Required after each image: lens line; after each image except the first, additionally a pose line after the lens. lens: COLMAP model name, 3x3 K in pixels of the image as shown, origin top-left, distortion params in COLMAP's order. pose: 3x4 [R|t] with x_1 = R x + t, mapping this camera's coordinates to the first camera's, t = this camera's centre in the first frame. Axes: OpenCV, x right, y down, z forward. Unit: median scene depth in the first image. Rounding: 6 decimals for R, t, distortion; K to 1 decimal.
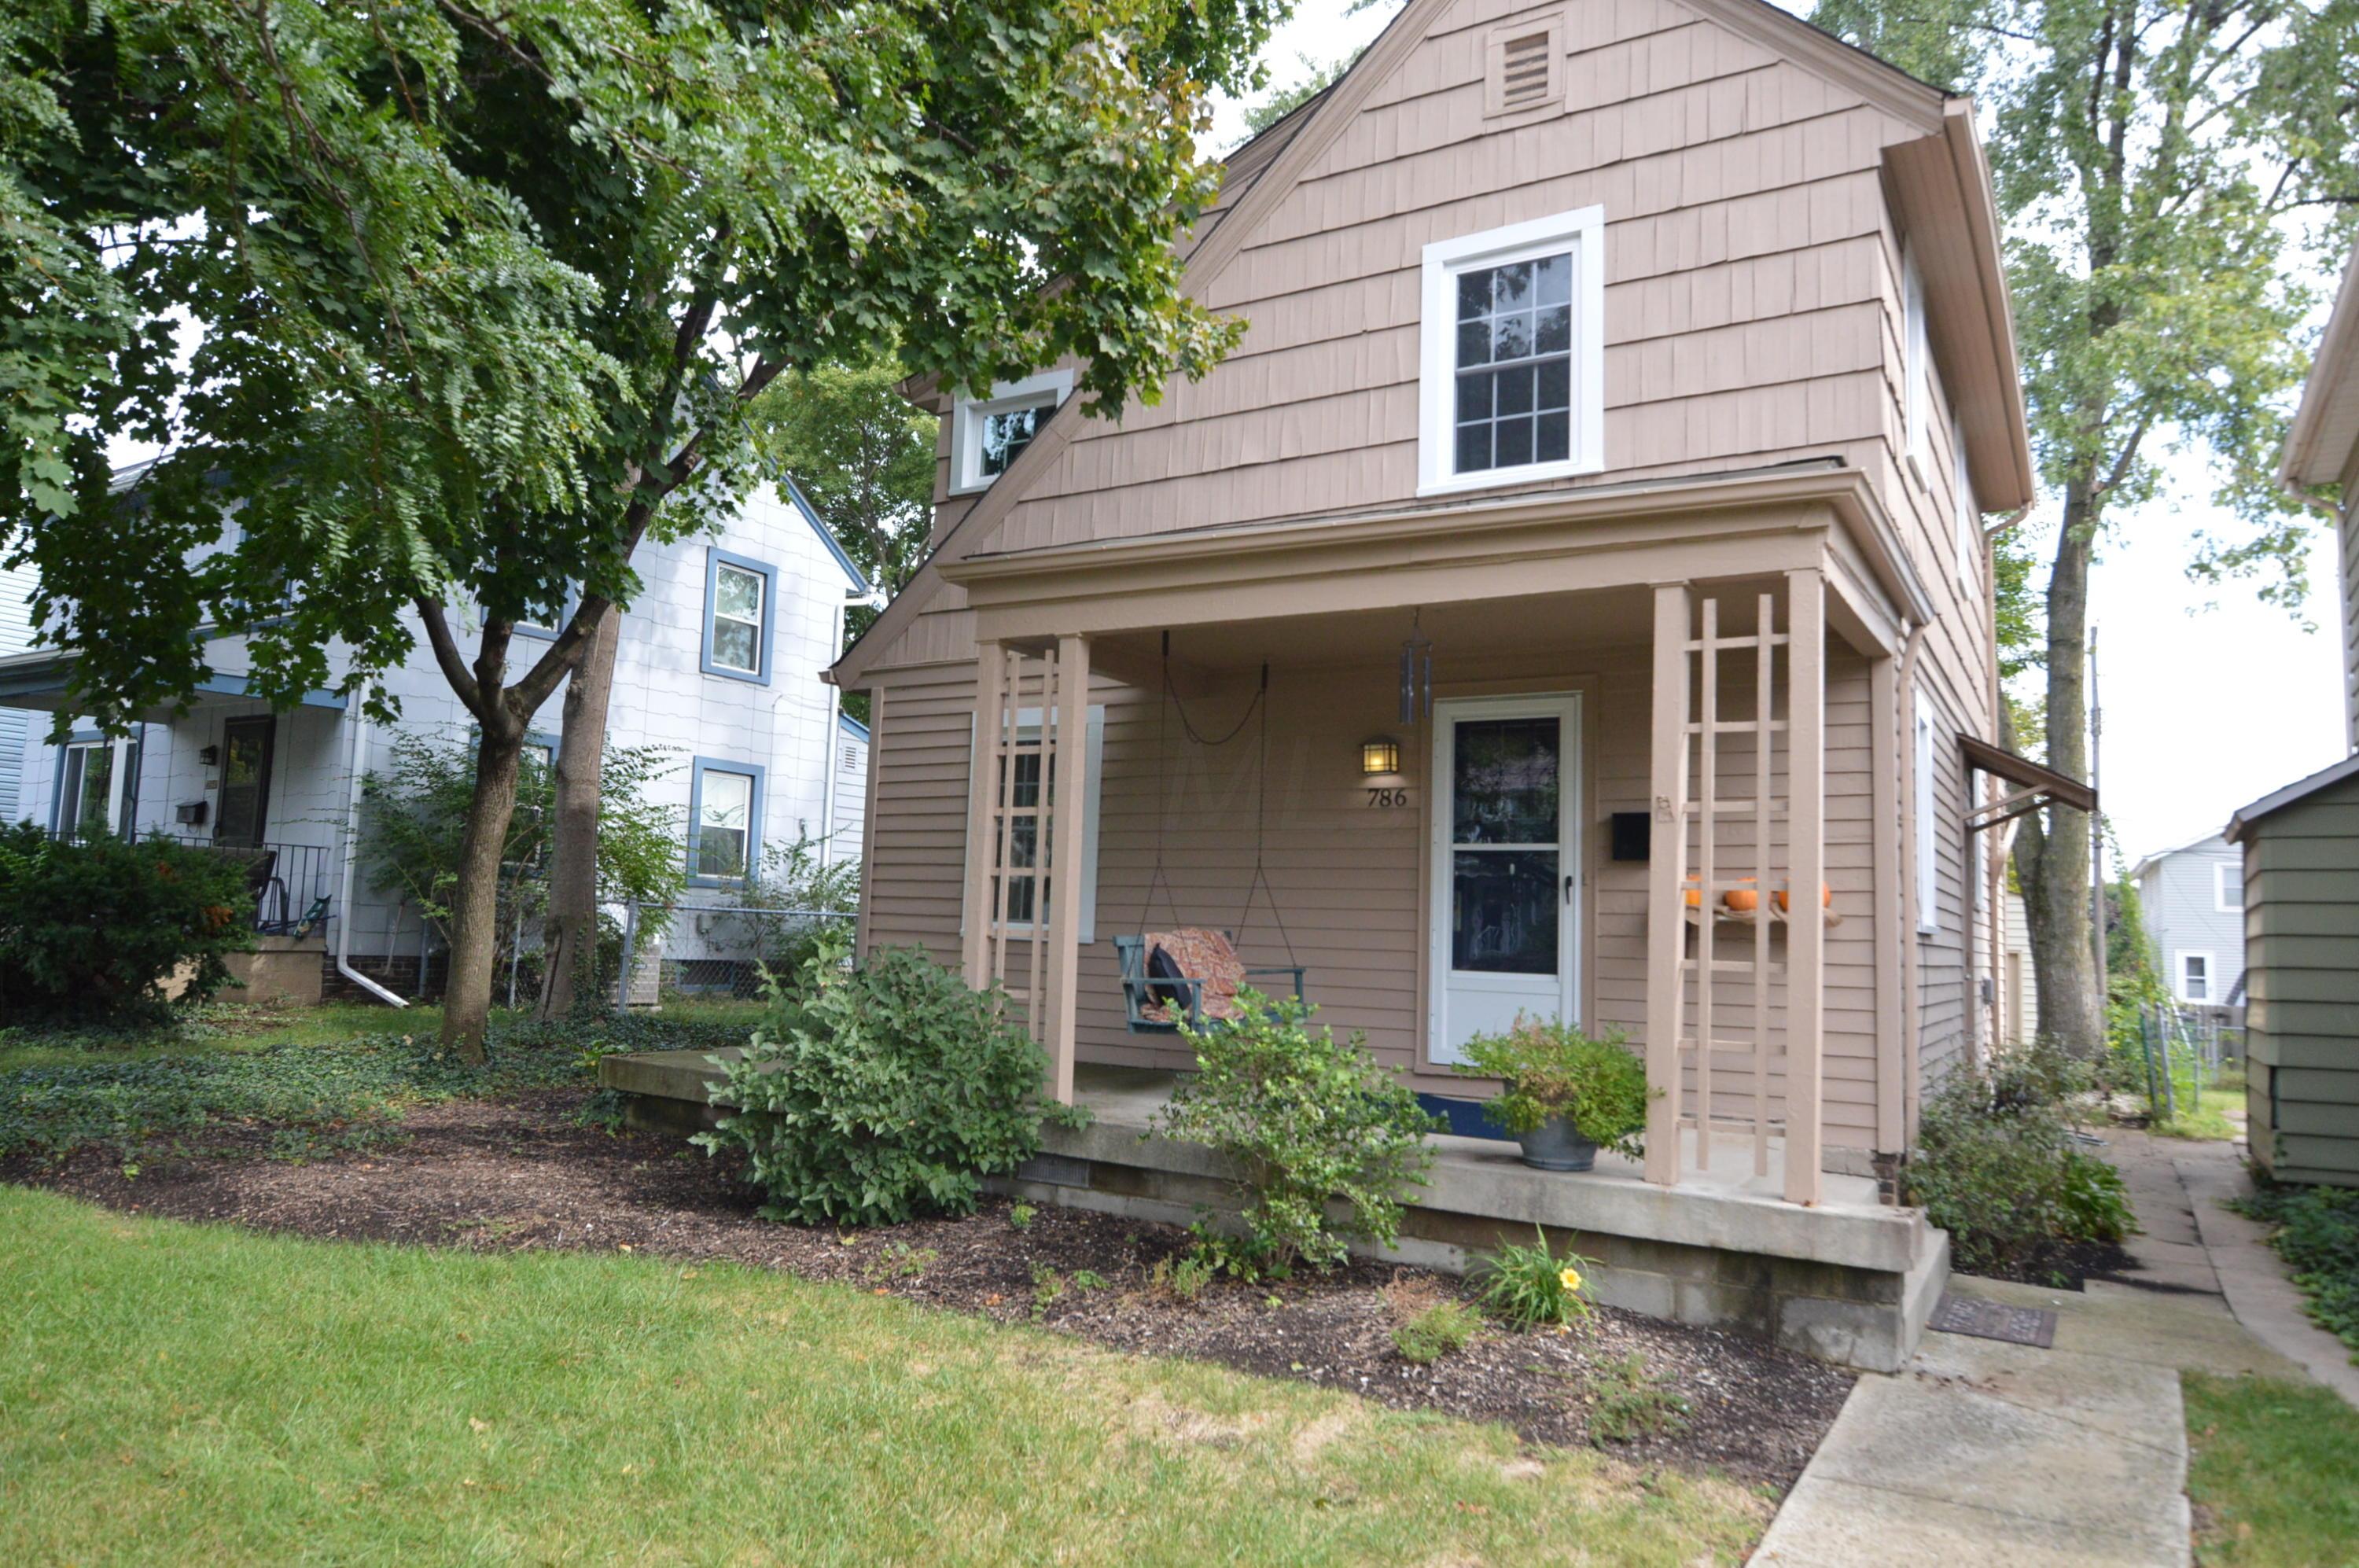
lens RADIAL K [[1520.3, 0, 1178.9], [0, 1520.3, 787.9], [0, 0, 1]] dist [-0.033468, -0.002344]
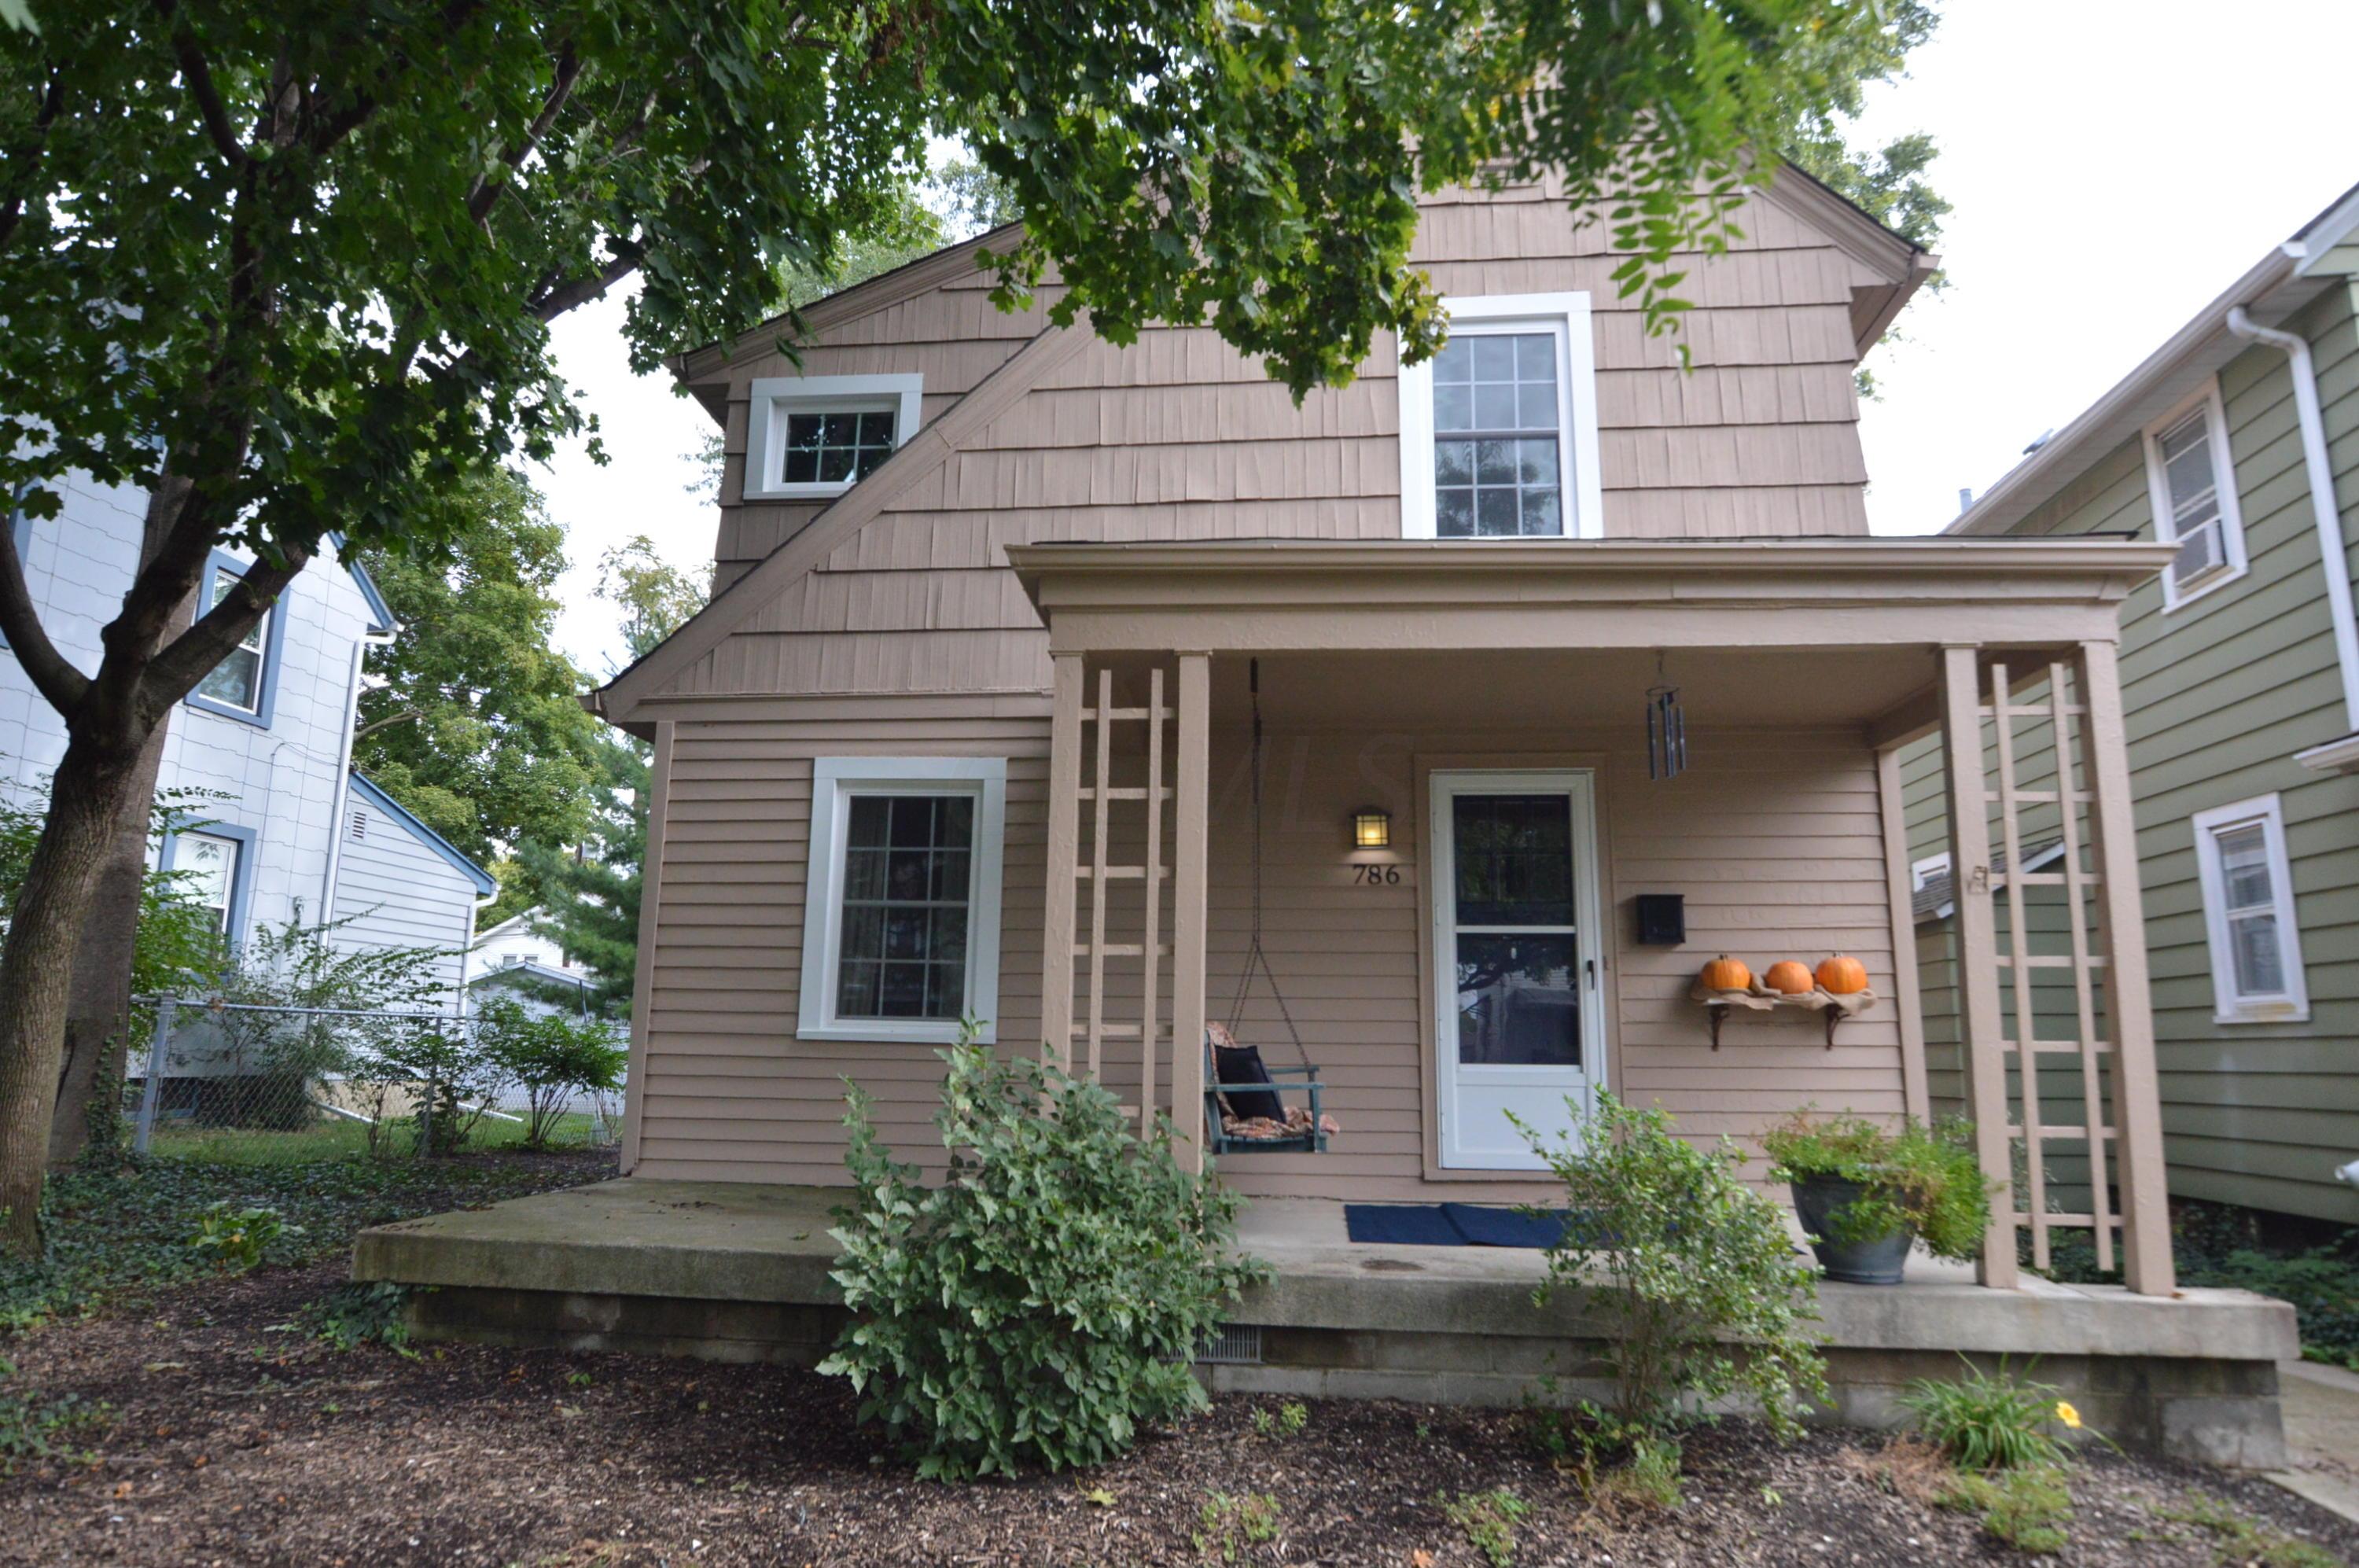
lens RADIAL K [[1396.4, 0, 1180.3], [0, 1396.4, 781.5], [0, 0, 1]] dist [-0.027224, 0.002307]
pose [[0.896917, 0.060676, 0.438015, -0.362504], [-0.024129, 0.995781, -0.088533, 0.029671], [-0.441539, 0.068838, 0.894597, 0.319475]]
